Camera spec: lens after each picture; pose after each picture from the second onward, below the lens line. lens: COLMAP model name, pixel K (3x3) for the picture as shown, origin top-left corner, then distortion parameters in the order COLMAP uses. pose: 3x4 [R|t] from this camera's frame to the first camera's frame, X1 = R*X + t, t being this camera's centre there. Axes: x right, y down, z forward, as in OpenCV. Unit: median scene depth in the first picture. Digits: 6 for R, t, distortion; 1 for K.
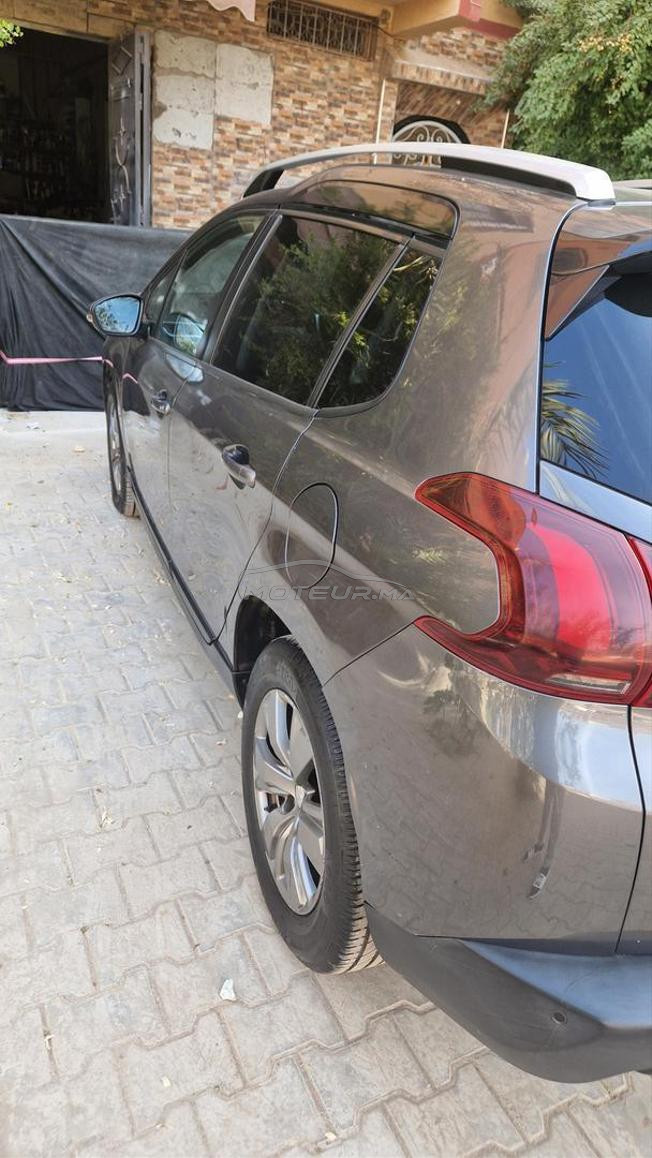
lens RADIAL K [[775.5, 0, 326.0], [0, 775.5, 579.0], [0, 0, 1]] dist [0.043287, -0.047389]
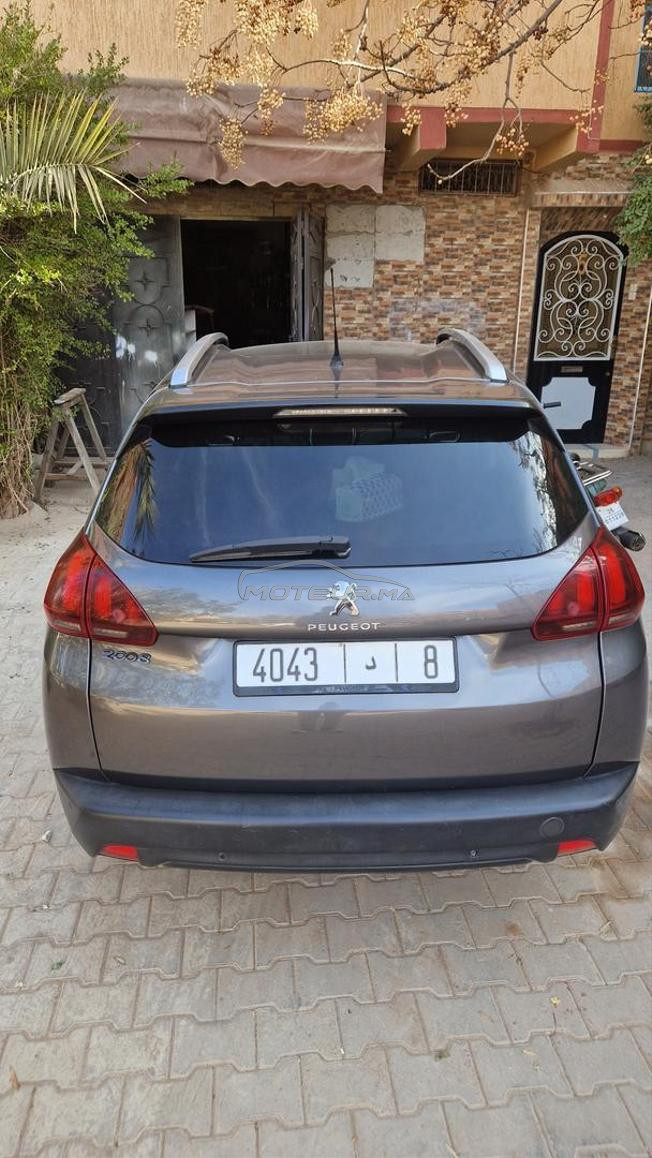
lens RADIAL K [[759.3, 0, 326.0], [0, 759.3, 579.0], [0, 0, 1]] dist [-0.001040, -0.000204]
pose [[0.932027, 0.023591, -0.361620, 0.221311], [-0.060220, 0.994087, -0.090356, 0.017888], [0.357351, 0.105991, 0.927937, -0.080515]]
